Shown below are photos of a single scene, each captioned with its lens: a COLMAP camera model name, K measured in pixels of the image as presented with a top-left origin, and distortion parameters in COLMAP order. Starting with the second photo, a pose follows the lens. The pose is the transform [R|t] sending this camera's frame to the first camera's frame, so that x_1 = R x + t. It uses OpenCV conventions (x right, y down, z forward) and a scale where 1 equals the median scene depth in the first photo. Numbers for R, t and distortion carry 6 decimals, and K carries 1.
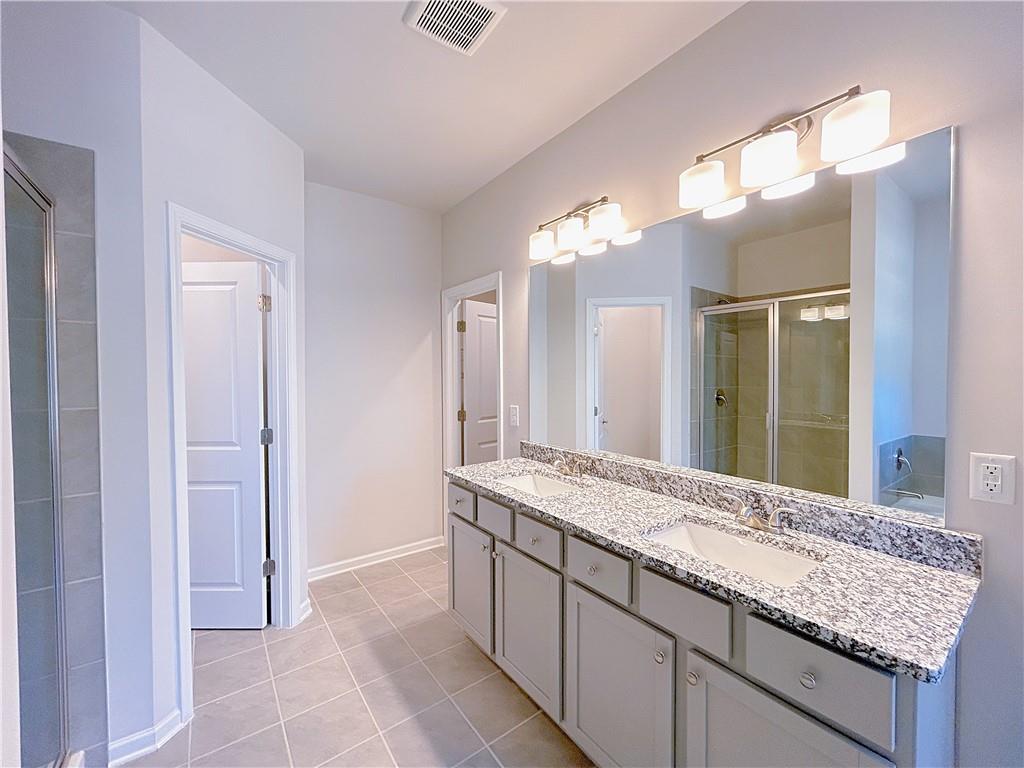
lens RADIAL K [[417.7, 0, 511.1], [0, 417.7, 380.9], [0, 0, 1]] dist [0.002812, -0.000092]
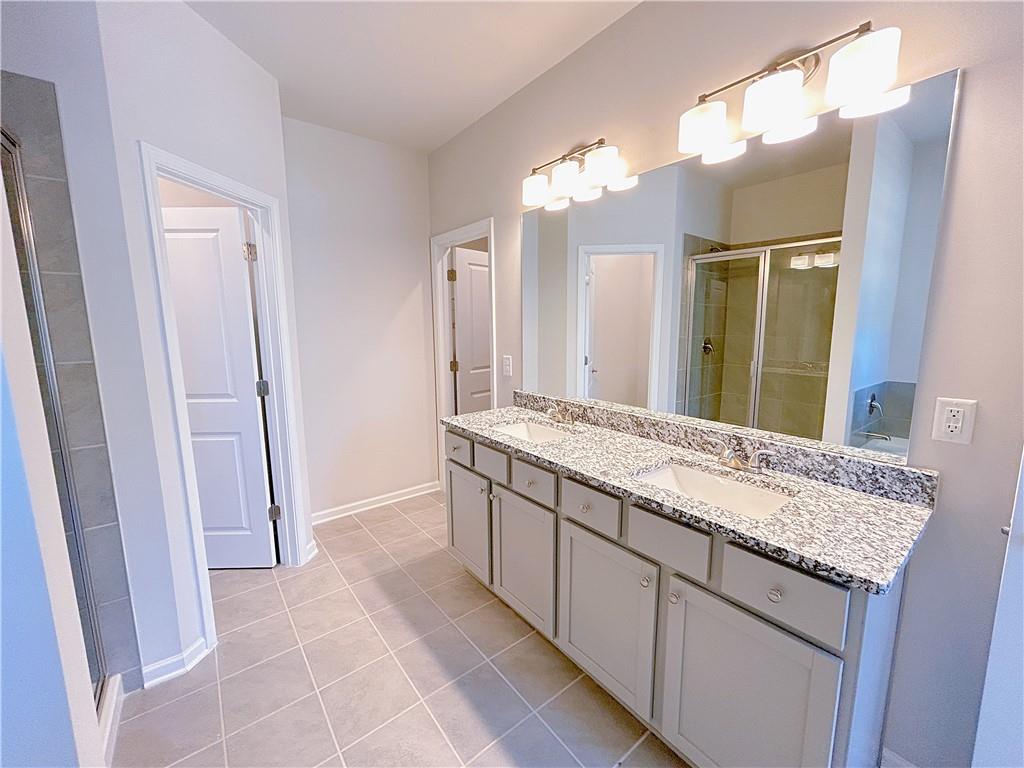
lens RADIAL K [[417.7, 0, 512.0], [0, 417.7, 381.4], [0, 0, 1]] dist [0.002812, -0.000092]
pose [[0.999523, -0.008758, 0.029624, -0.018185], [0.005080, 0.992515, 0.122019, -0.004267], [-0.030471, -0.121810, 0.992086, -0.019241]]
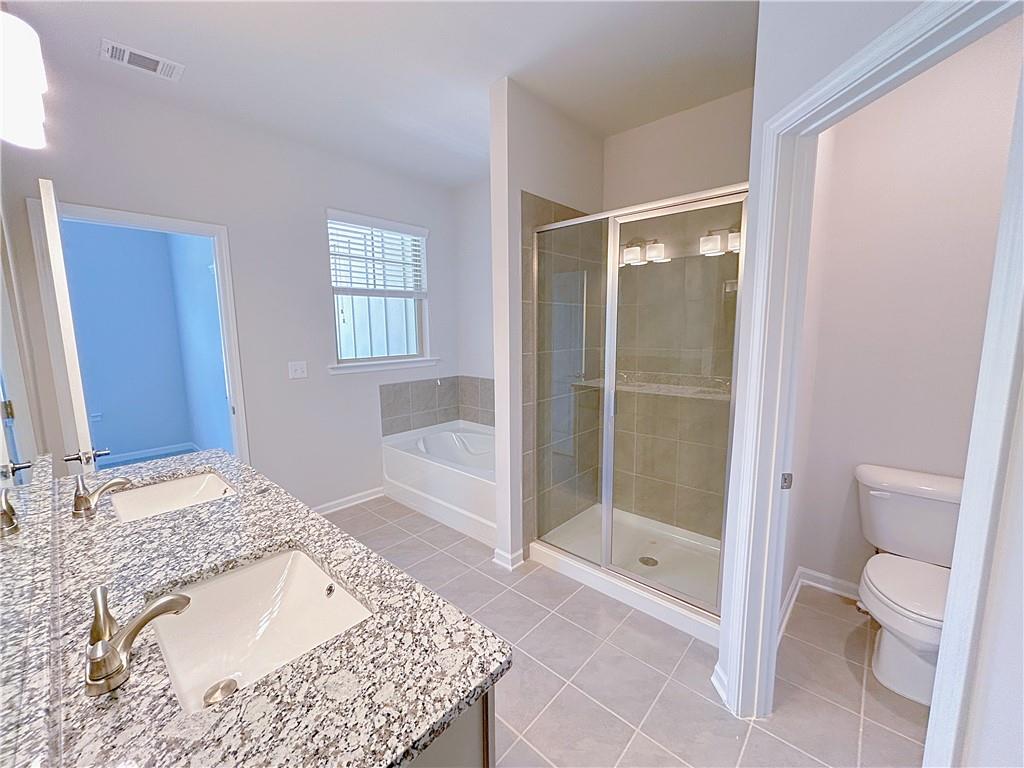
lens RADIAL K [[417.7, 0, 512.2], [0, 417.7, 383.5], [0, 0, 1]] dist [0.002812, -0.000092]
pose [[-0.980666, 0.042040, -0.191122, -0.147086], [0.011738, 0.987530, 0.156993, -0.054427], [0.195338, 0.151714, -0.968930, 1.690738]]
